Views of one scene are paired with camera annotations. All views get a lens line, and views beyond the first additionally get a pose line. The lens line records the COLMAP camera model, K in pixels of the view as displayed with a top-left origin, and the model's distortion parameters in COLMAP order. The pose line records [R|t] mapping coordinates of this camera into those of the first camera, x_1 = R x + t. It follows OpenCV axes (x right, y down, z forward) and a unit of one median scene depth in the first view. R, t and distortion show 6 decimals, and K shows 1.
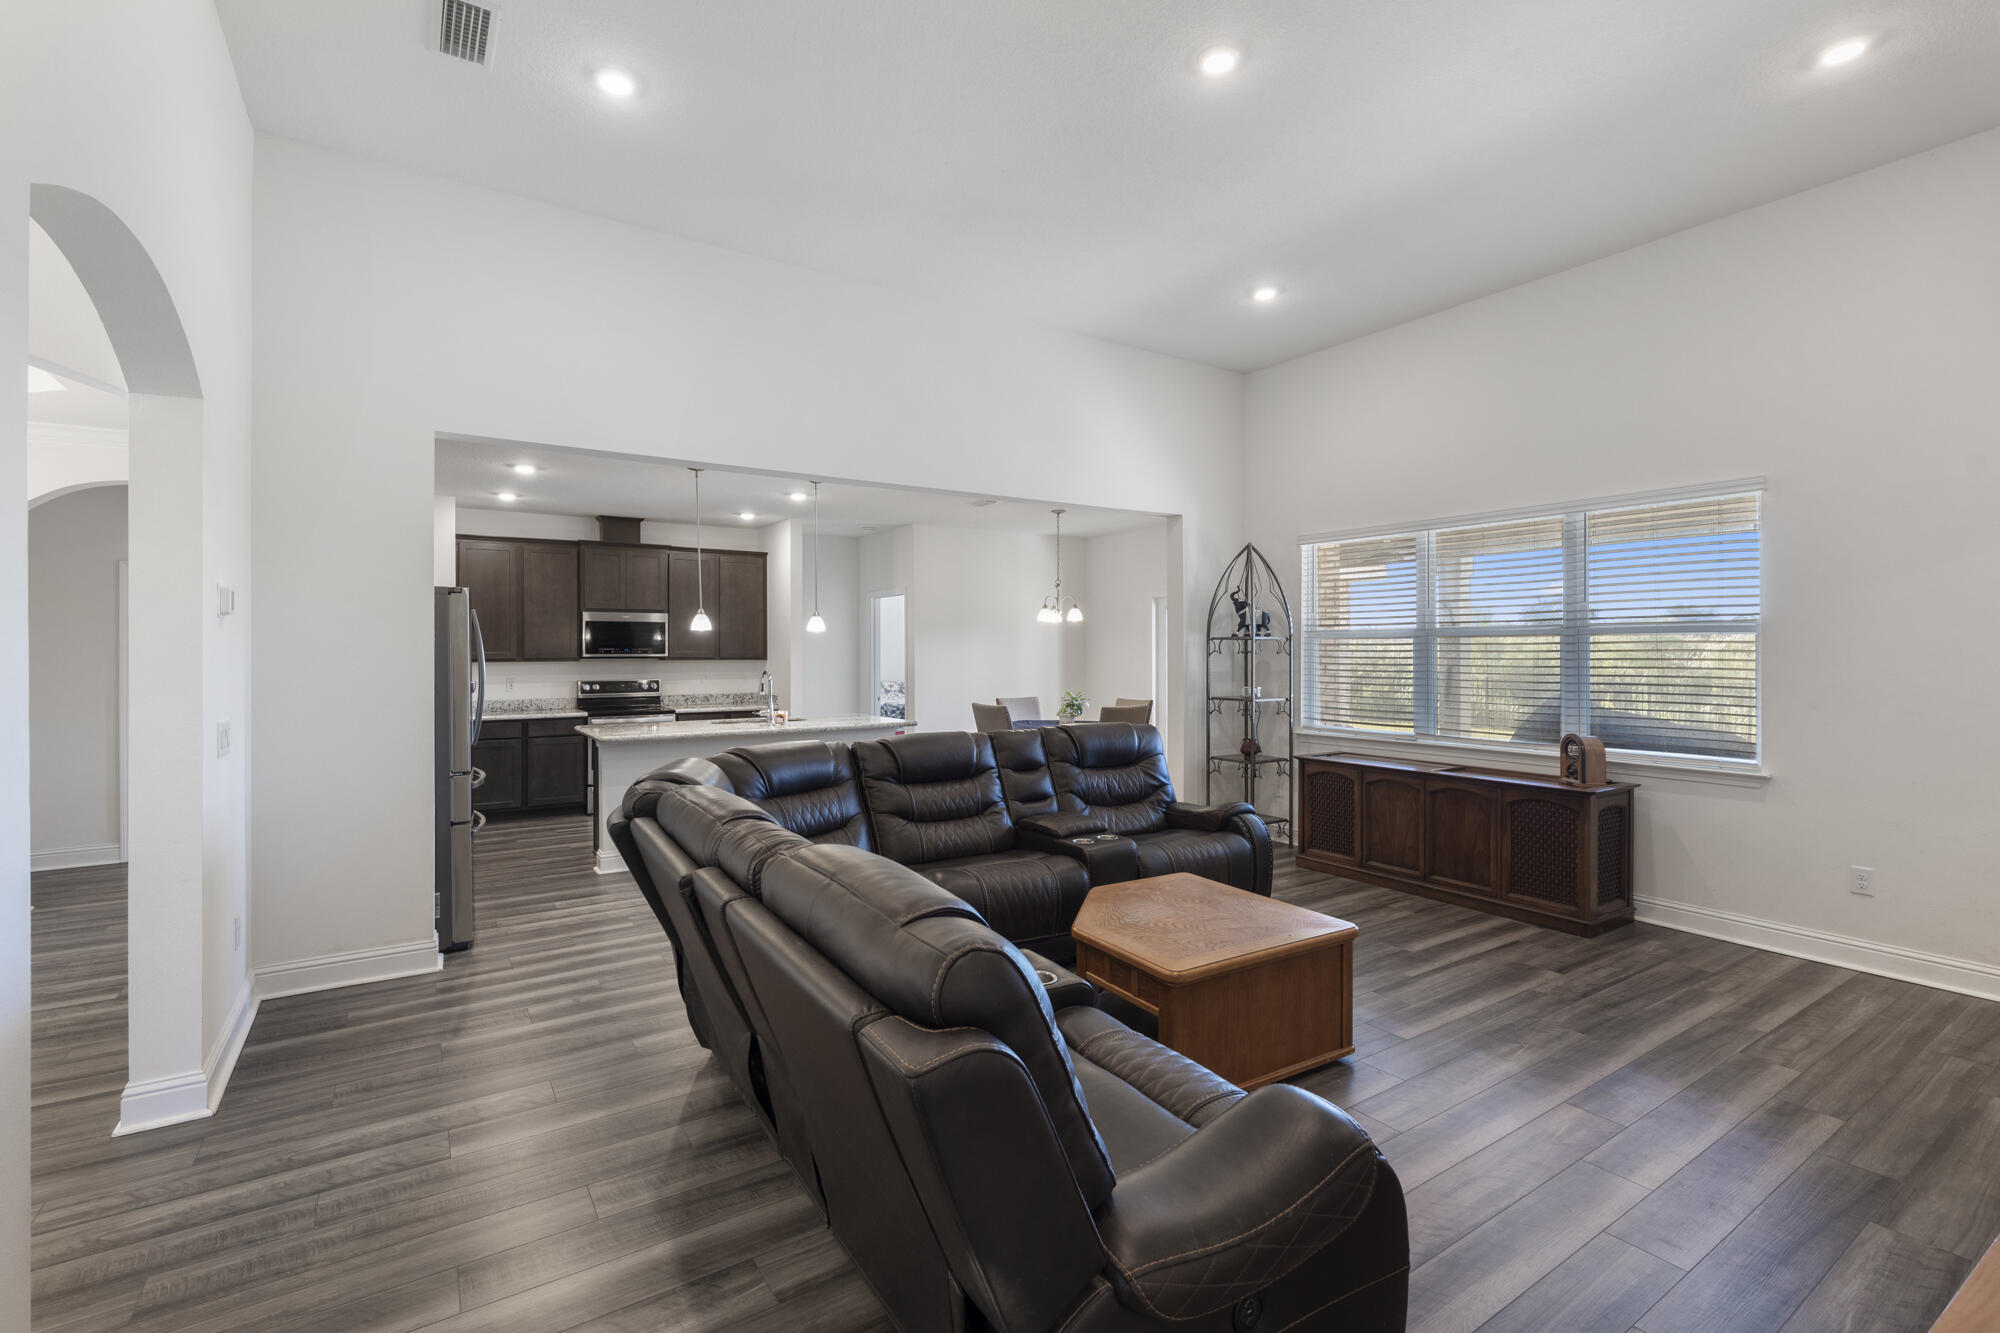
lens RADIAL K [[873.8, 0, 995.6], [0, 873.8, 646.7], [0, 0, 1]] dist [-0.003746, -0.000119]
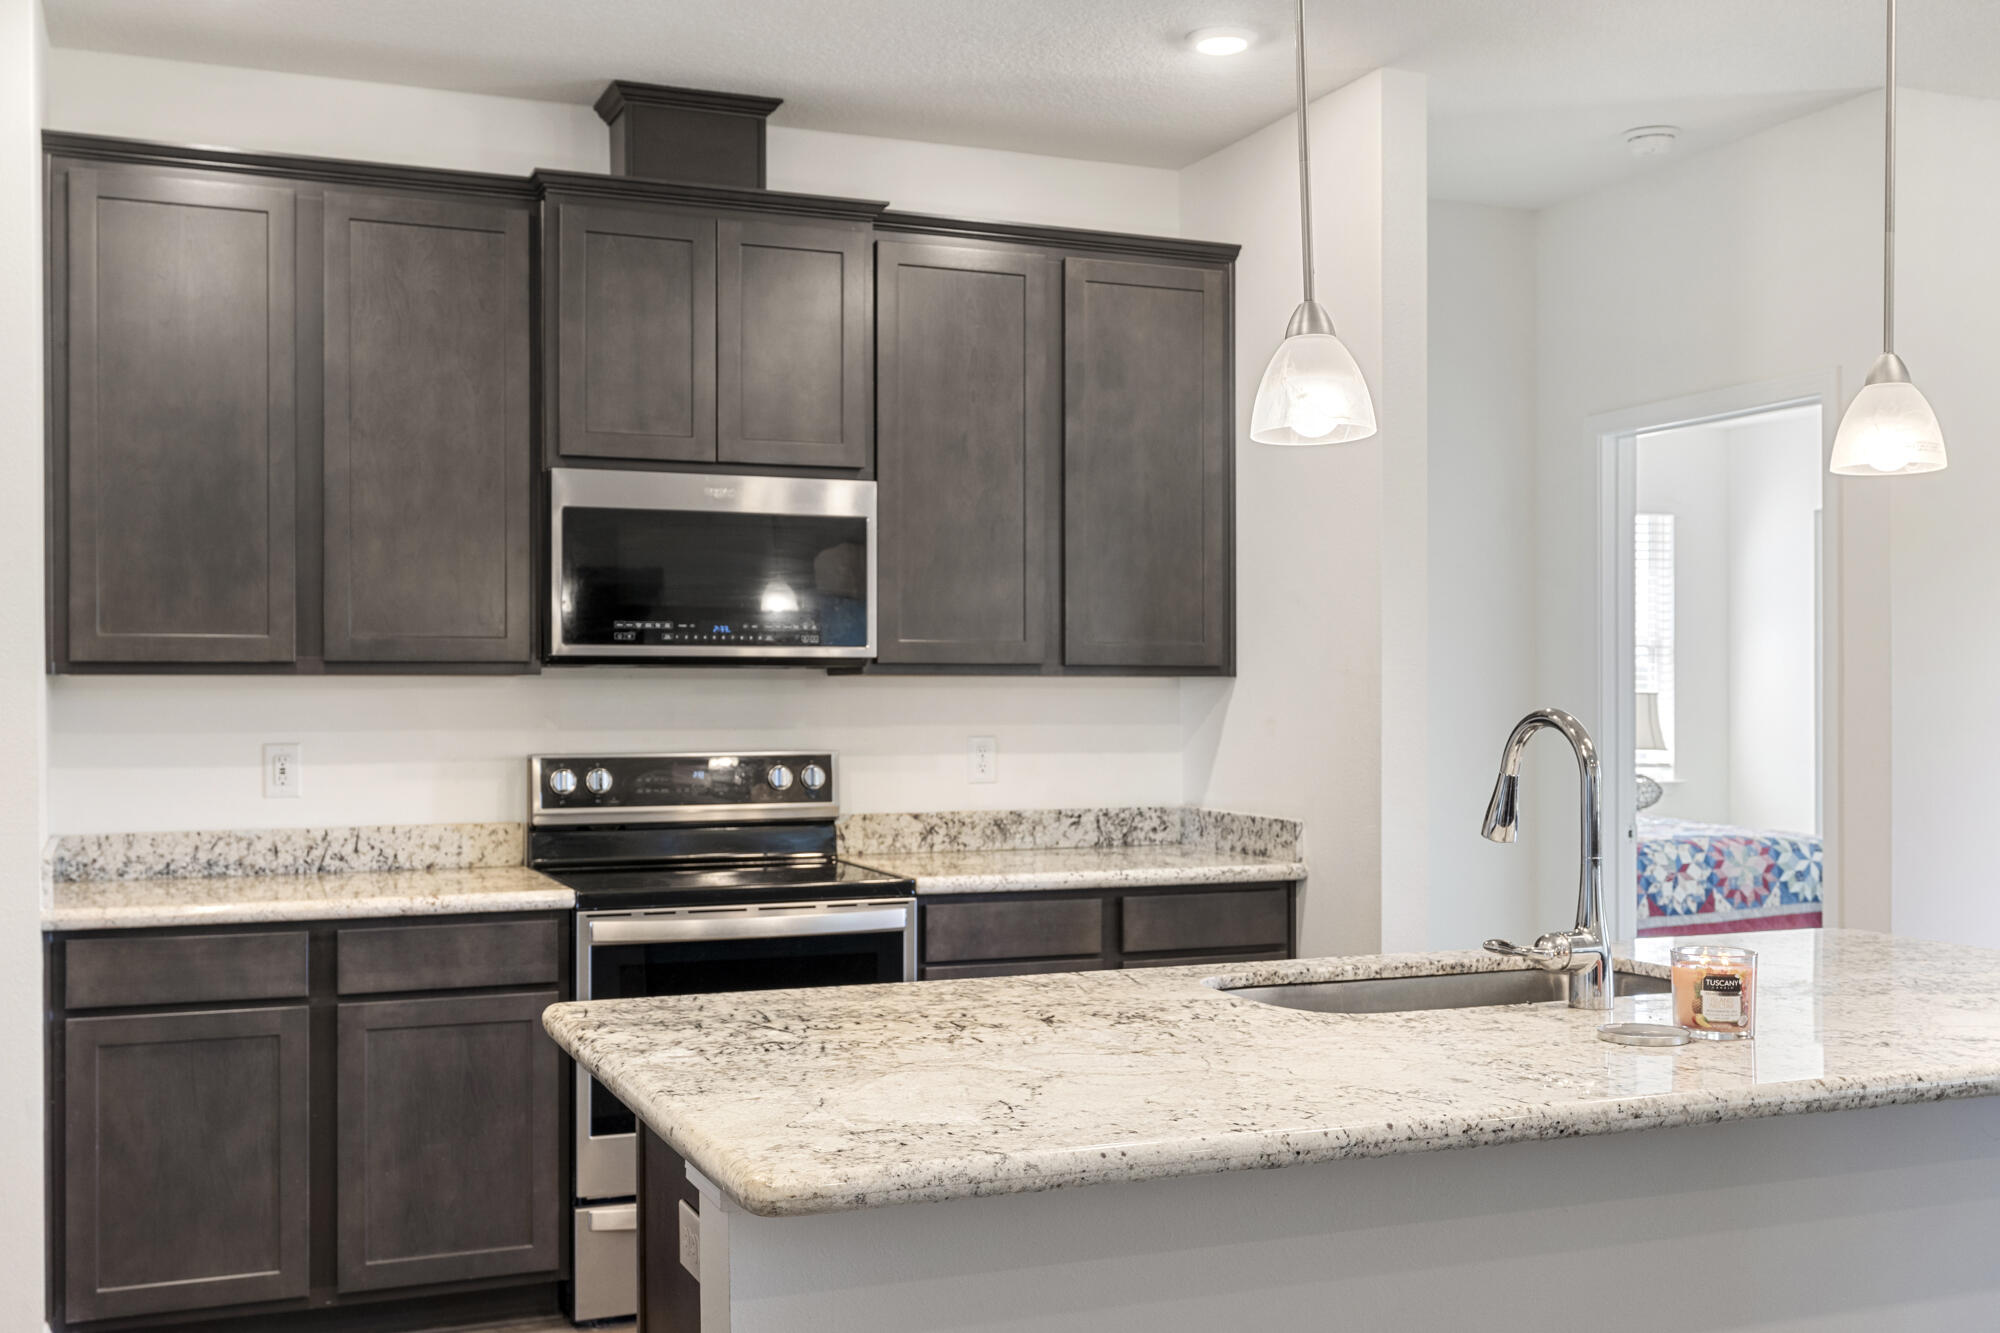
lens RADIAL K [[2023.4, 0, 996.1], [0, 2023.4, 684.3], [0, 0, 1]] dist [0.018839, 0.000000]
pose [[0.979590, 0.002706, -0.200989, -0.244923], [-0.001573, 0.999982, 0.005800, 0.016303], [0.201001, -0.005366, 0.979576, 0.485823]]
